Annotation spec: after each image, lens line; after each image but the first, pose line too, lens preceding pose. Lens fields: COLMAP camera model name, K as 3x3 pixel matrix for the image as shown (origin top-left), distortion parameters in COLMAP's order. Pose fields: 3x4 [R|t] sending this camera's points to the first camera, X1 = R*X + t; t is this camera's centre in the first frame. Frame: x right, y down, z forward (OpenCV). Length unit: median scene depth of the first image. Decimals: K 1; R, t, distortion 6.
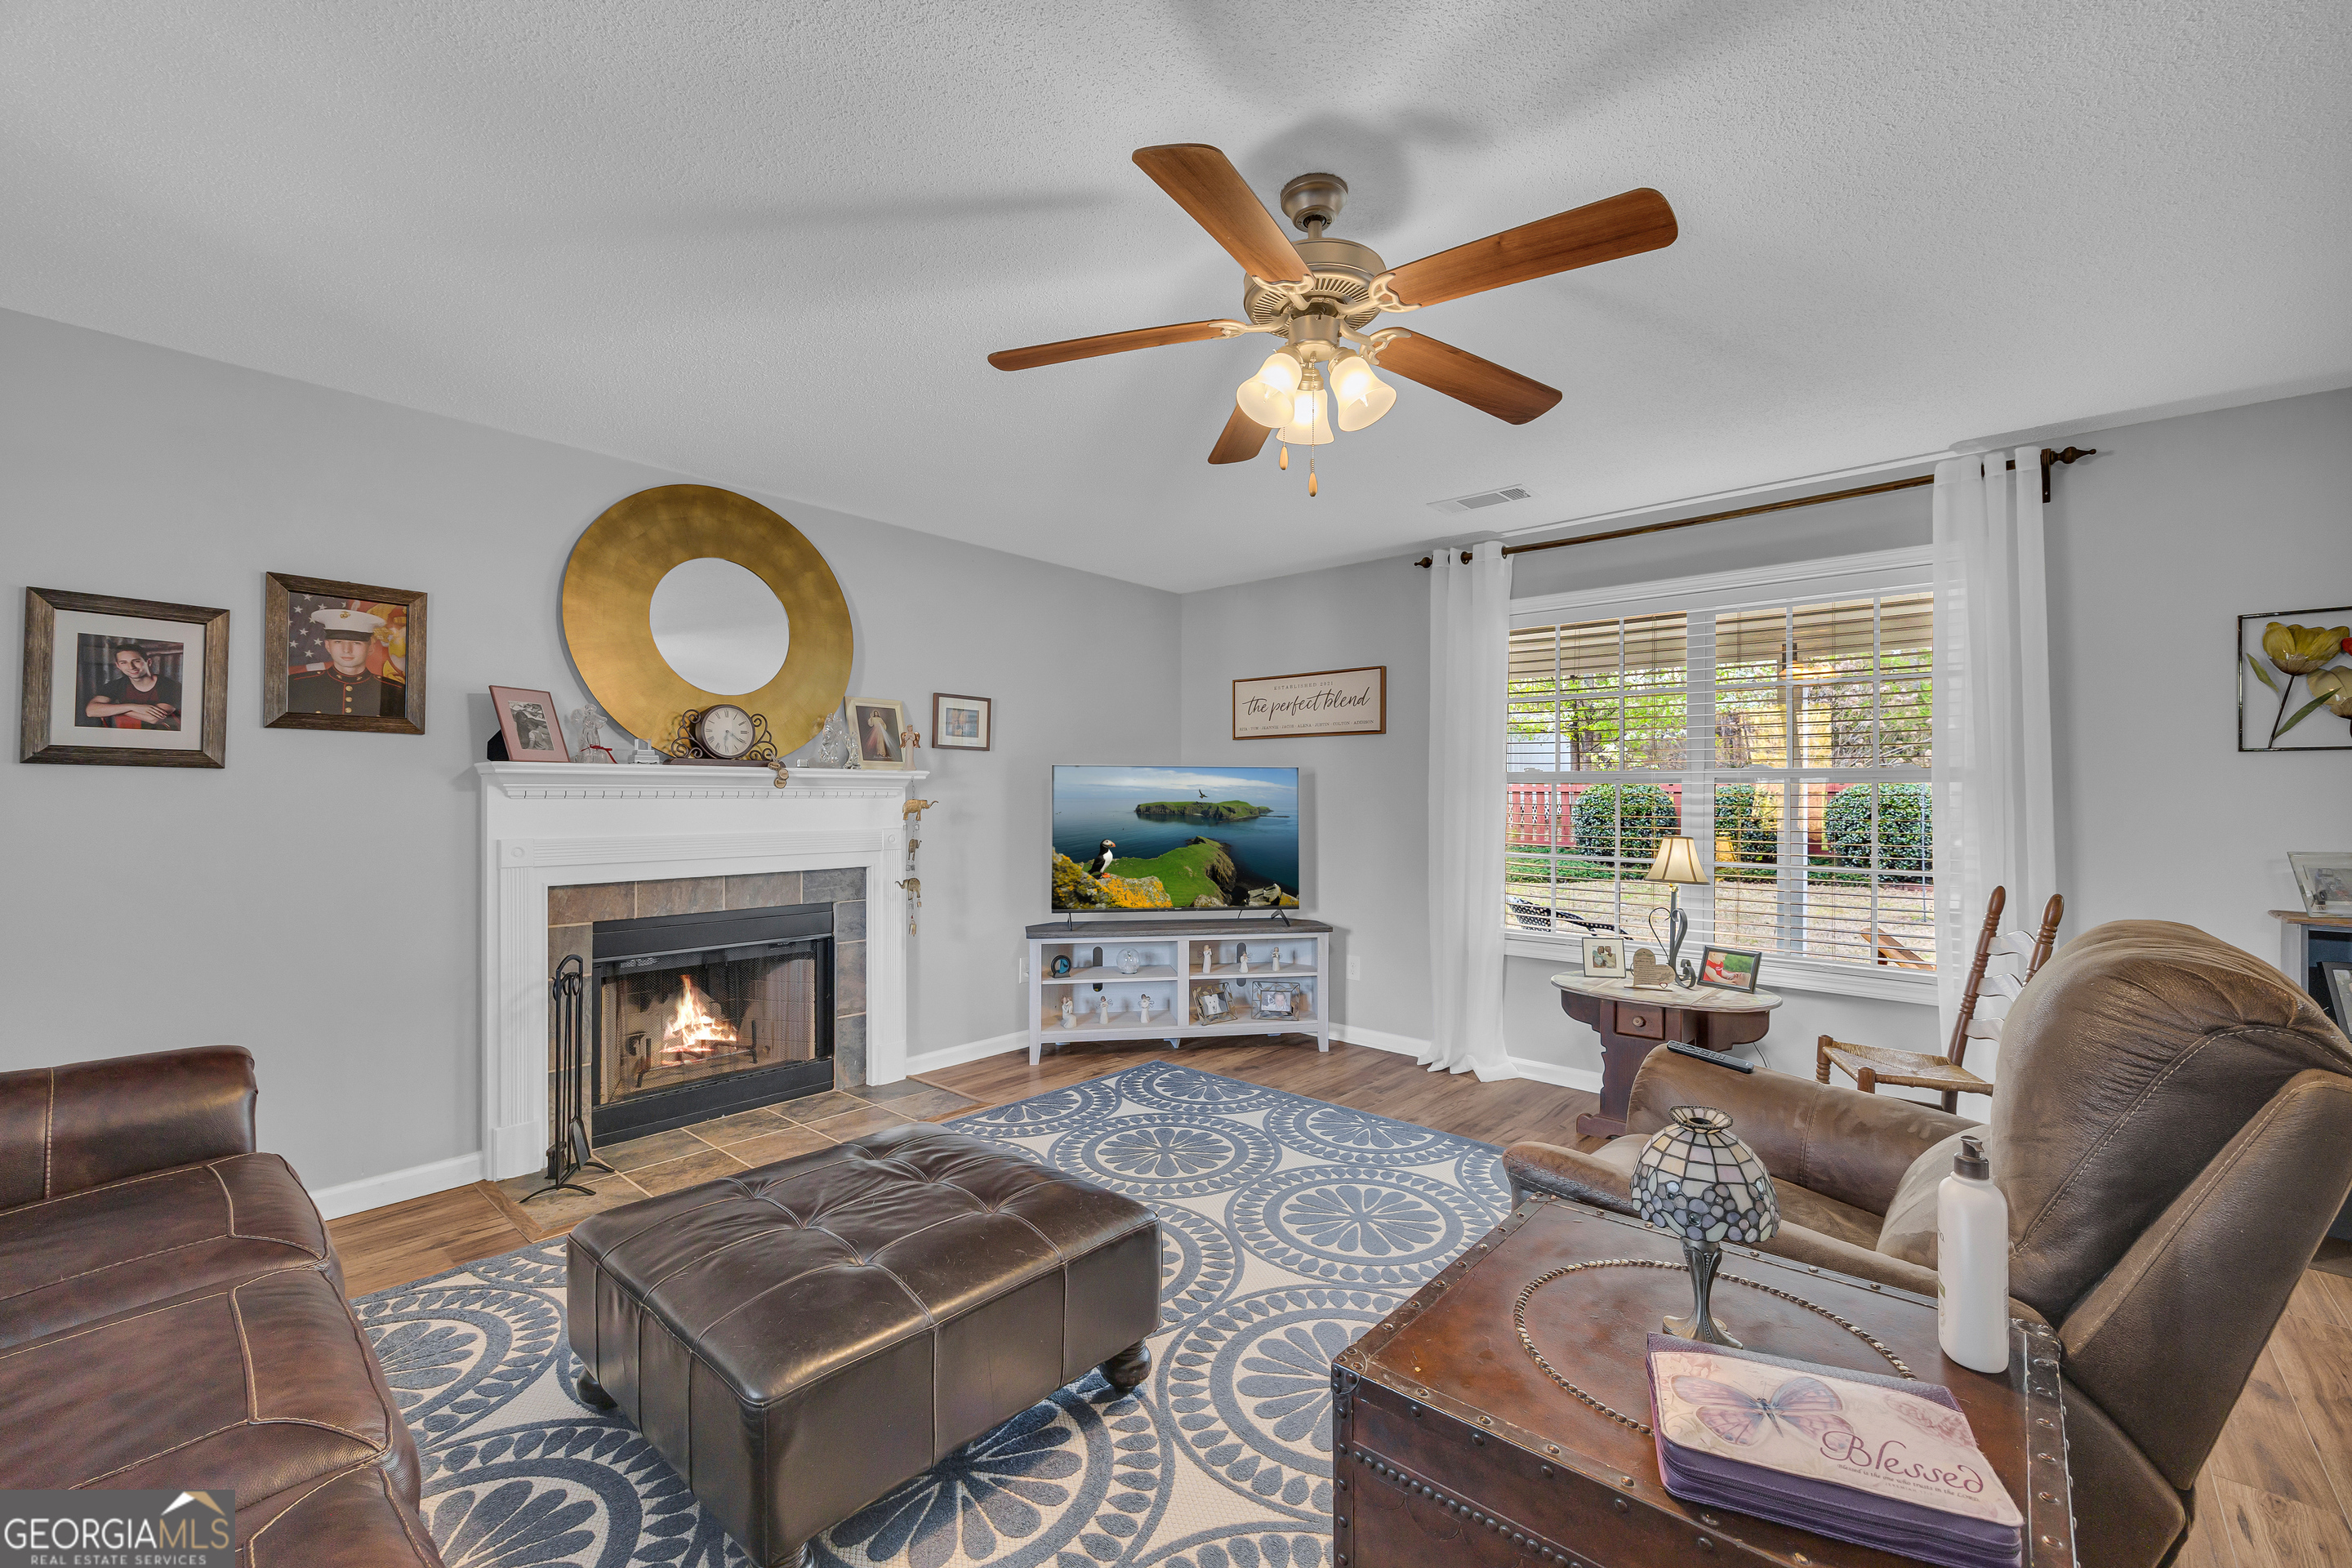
lens RADIAL K [[958.0, 0, 1182.0], [0, 958.0, 795.6], [0, 0, 1]] dist [-0.000725, 0.000165]
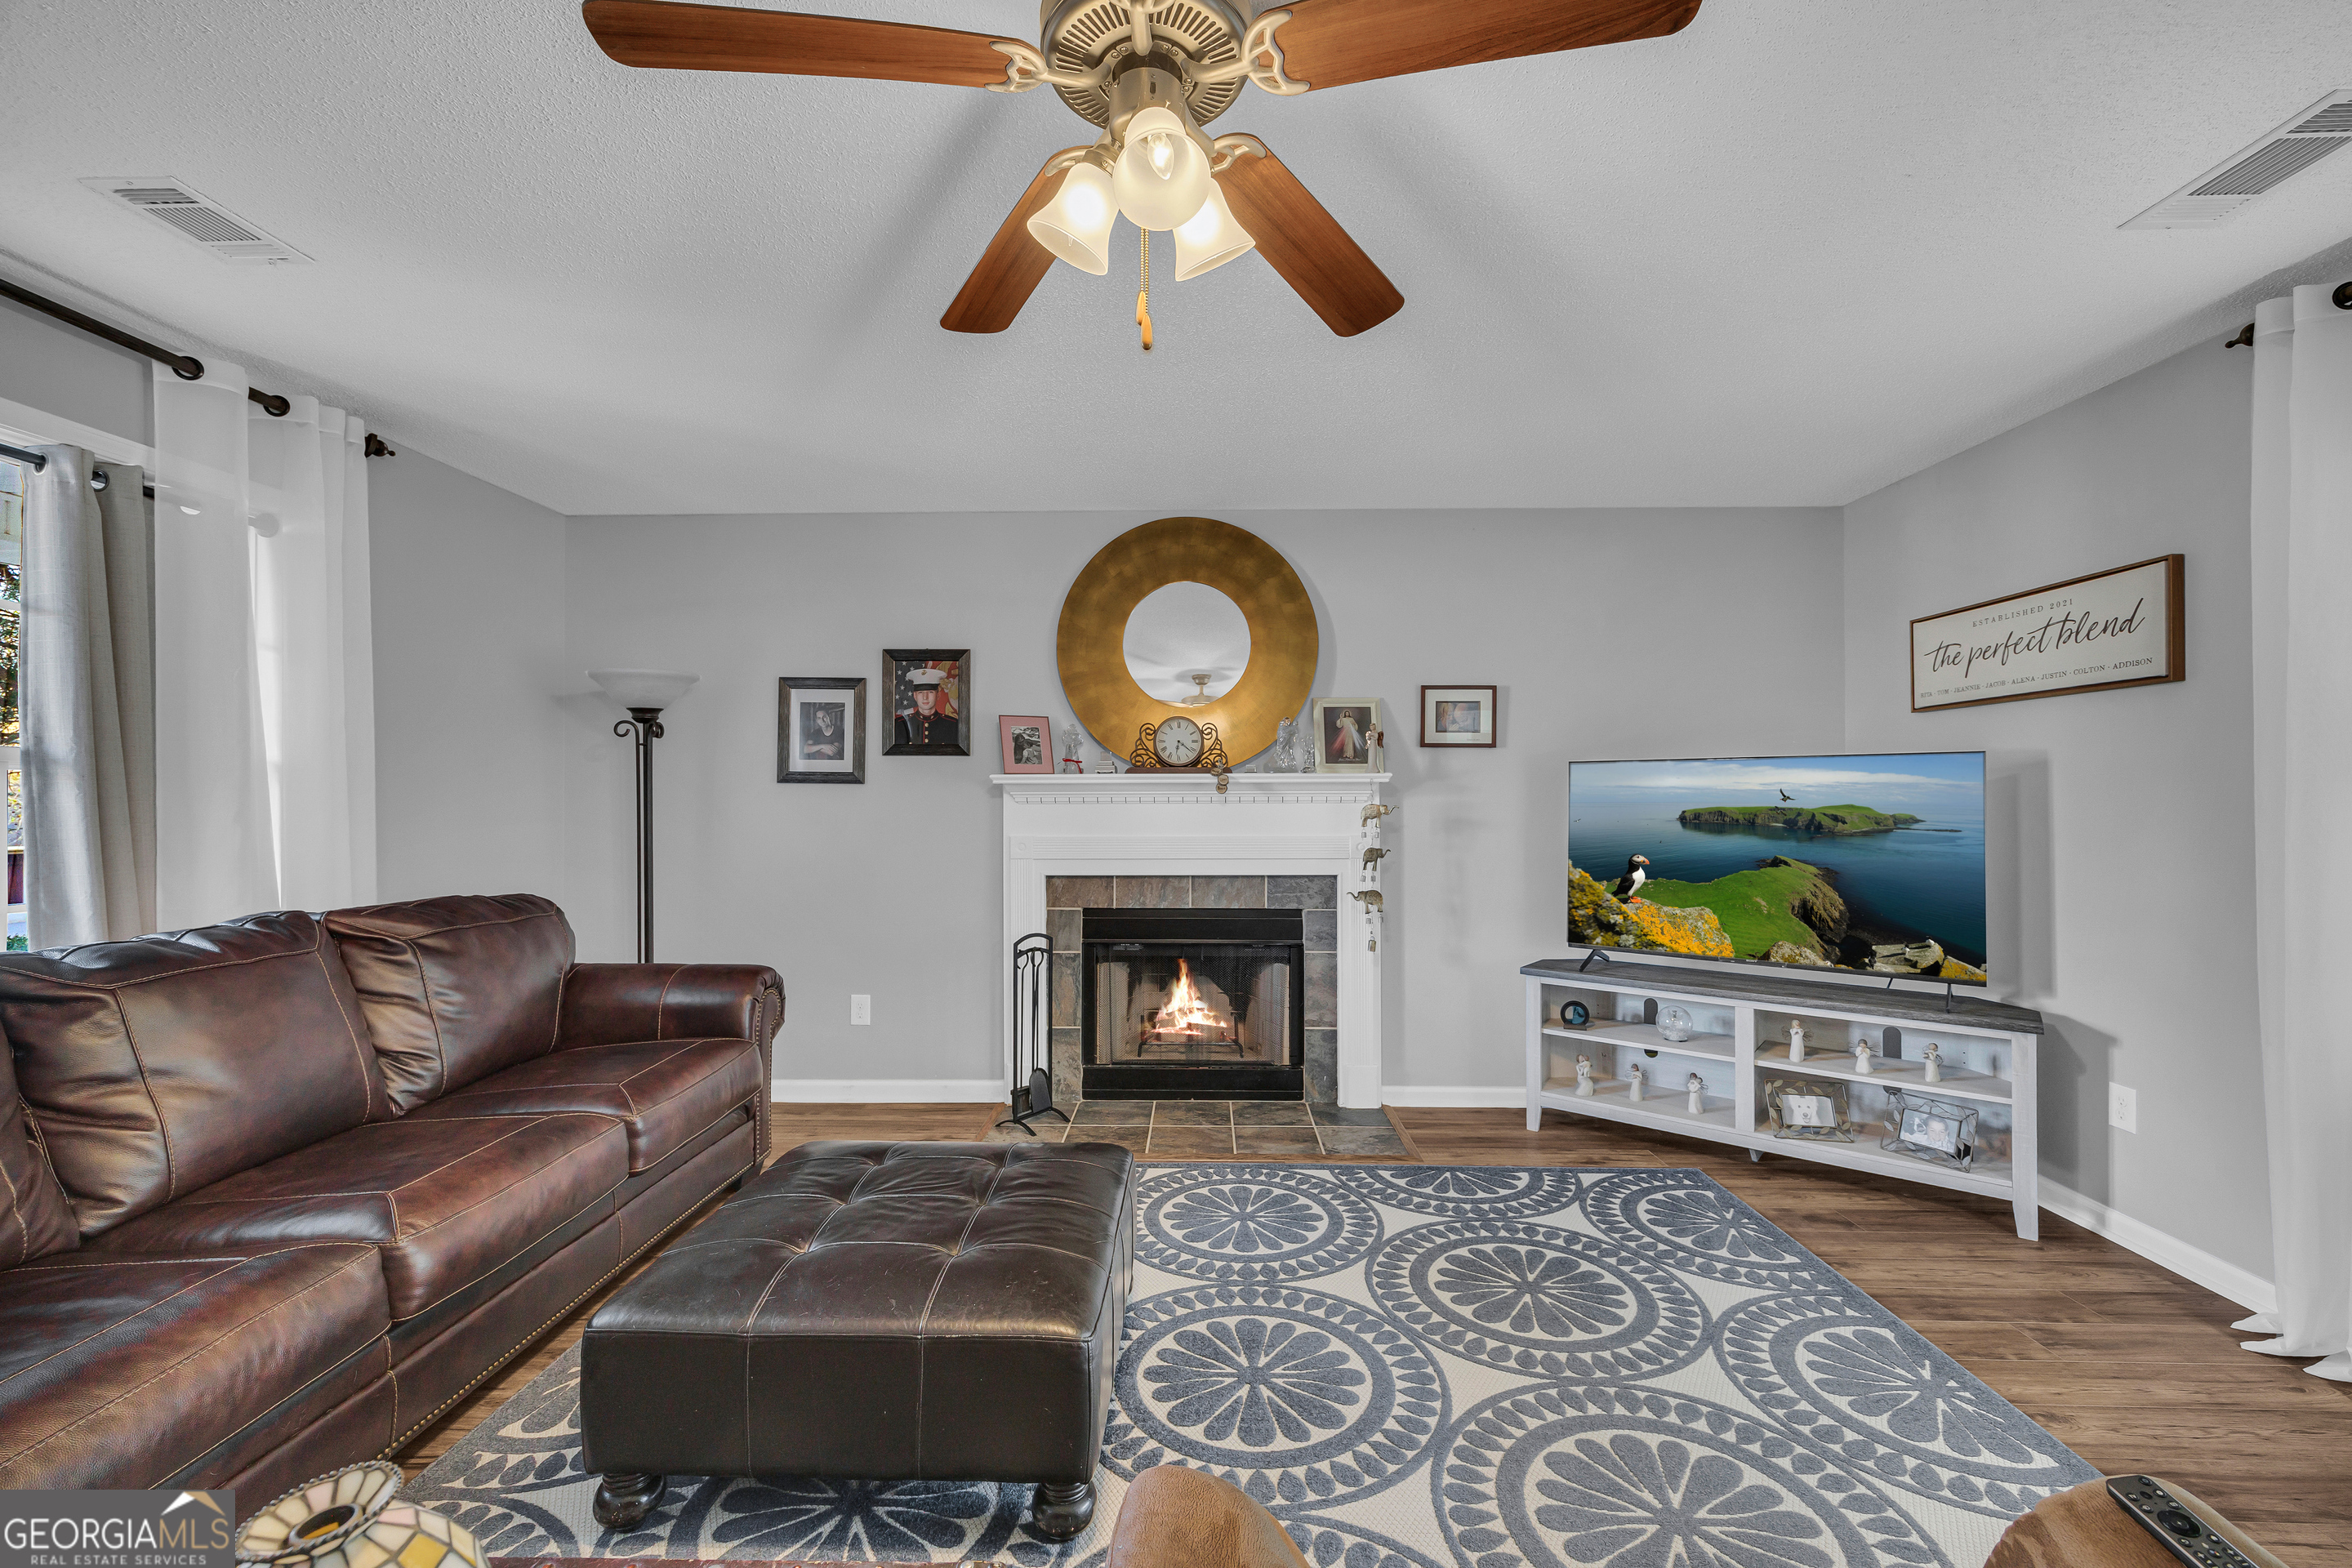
lens RADIAL K [[958.0, 0, 1178.0], [0, 958.0, 789.0], [0, 0, 1]] dist [-0.000725, 0.000165]
pose [[0.643275, -0.012793, -0.765529, 0.307954], [0.003375, 0.999898, -0.013873, 0.001641], [0.765628, 0.006340, 0.643252, 0.271262]]
